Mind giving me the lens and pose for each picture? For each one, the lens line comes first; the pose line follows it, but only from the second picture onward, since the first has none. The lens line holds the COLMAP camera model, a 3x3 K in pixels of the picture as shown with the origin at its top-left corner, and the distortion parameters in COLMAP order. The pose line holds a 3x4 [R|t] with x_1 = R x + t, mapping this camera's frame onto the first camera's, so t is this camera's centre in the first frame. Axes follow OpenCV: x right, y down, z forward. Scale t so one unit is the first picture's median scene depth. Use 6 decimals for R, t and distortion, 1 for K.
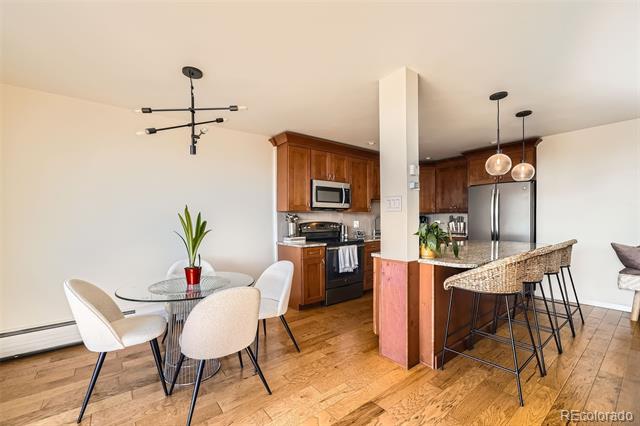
lens RADIAL K [[271.1, 0, 320.2], [0, 271.1, 221.7], [0, 0, 1]] dist [-0.030815, 0.018655]
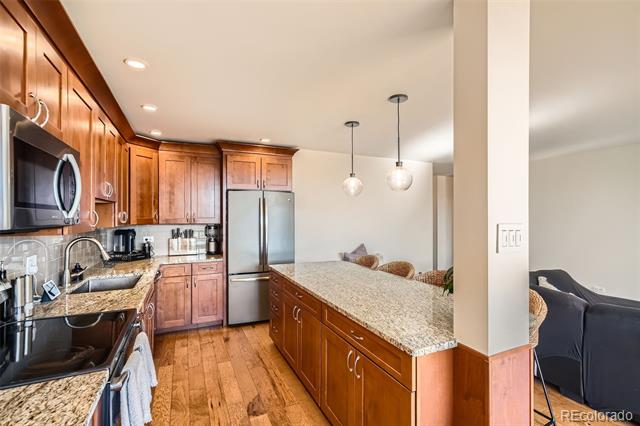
lens RADIAL K [[293.6, 0, 320.2], [0, 293.6, 219.6], [0, 0, 1]] dist [0.002238, 0.000455]
pose [[0.223028, 0.000053, 0.974812, -0.245741], [0.005448, 0.999984, -0.001301, -0.074076], [-0.974797, 0.005601, 0.223025, 0.872854]]
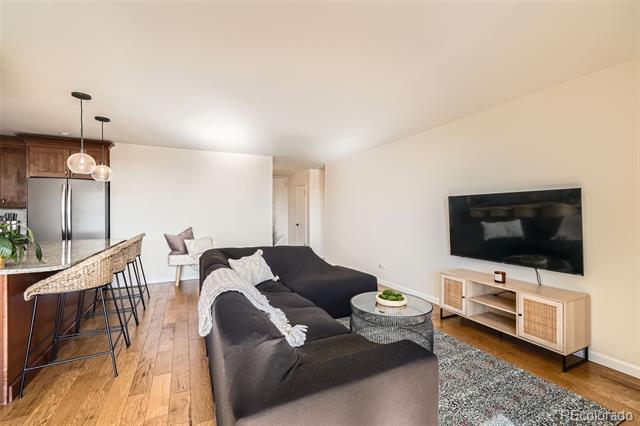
lens RADIAL K [[275.9, 0, 320.8], [0, 275.9, 214.6], [0, 0, 1]] dist [0.004597, 0.000710]
pose [[0.201847, 0.002715, 0.979413, -0.148494], [0.006419, 0.999971, -0.004095, -0.009799], [-0.979396, 0.007113, 0.201824, -0.076008]]
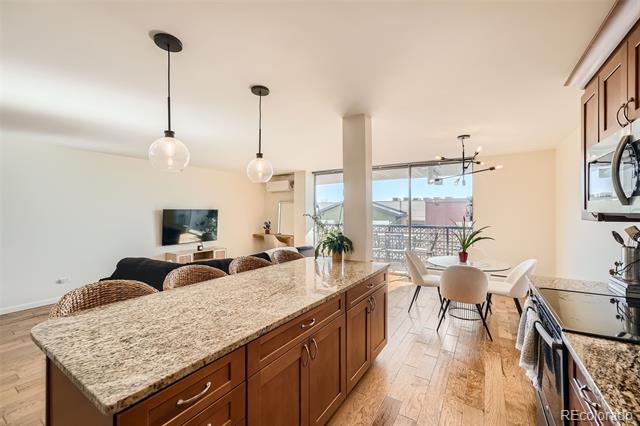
lens RADIAL K [[263.8, 0, 318.6], [0, 263.8, 212.3], [0, 0, 1]] dist [0.002332, 0.000669]
pose [[-0.943049, 0.008380, -0.332548, 0.648314], [0.004855, 0.999923, 0.011430, -0.075540], [0.332618, 0.009165, -0.943017, 1.568767]]
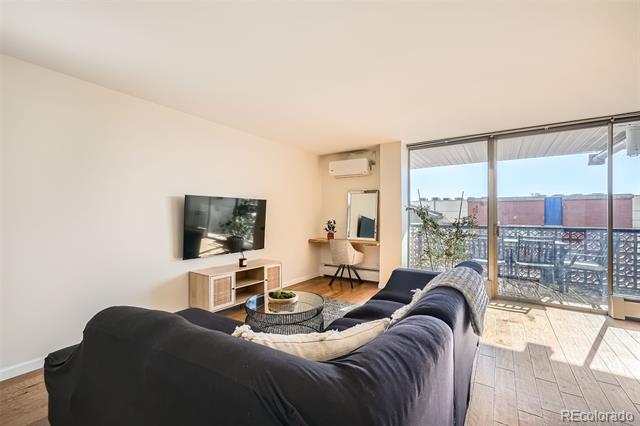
lens RADIAL K [[275.9, 0, 320.8], [0, 275.9, 214.6], [0, 0, 1]] dist [0.004597, 0.000710]
pose [[-0.945208, 0.004778, -0.326434, 0.894993], [0.001500, 0.999946, 0.010293, -0.020961], [0.326465, 0.009239, -0.945164, 0.730916]]
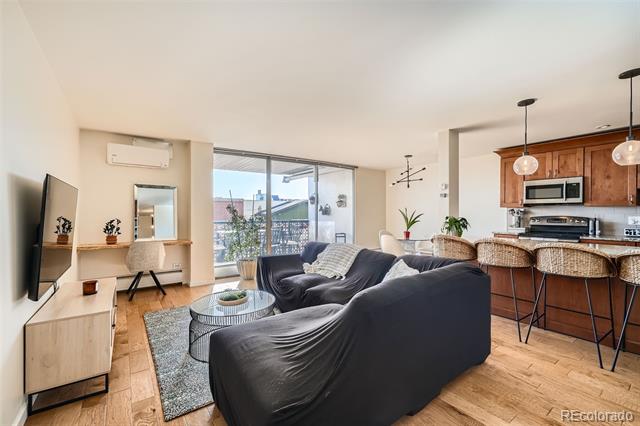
lens RADIAL K [[274.0, 0, 320.0], [0, 274.0, 214.4], [0, 0, 1]] dist [-0.013126, 0.000487]
pose [[-0.031427, 0.012463, -0.999428, 1.519491], [-0.008767, 0.999880, 0.012744, -0.016866], [0.999468, 0.009162, -0.031314, 0.169521]]
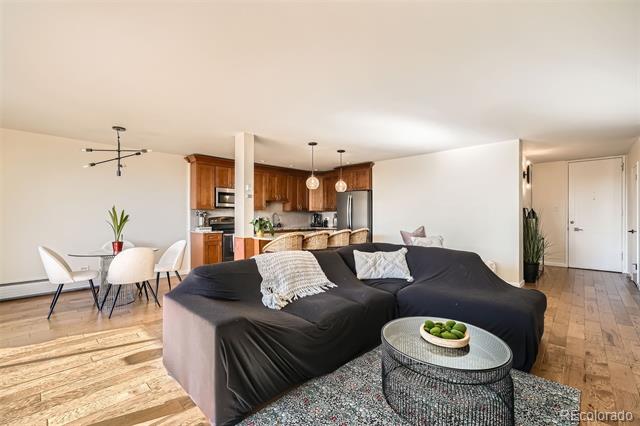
lens RADIAL K [[274.0, 0, 320.0], [0, 274.0, 214.4], [0, 0, 1]] dist [-0.013126, 0.000487]
pose [[0.989794, 0.007282, 0.142321, 0.389715], [-0.005026, 0.999856, -0.016199, 0.011375], [-0.142419, 0.015318, 0.989688, -0.631140]]
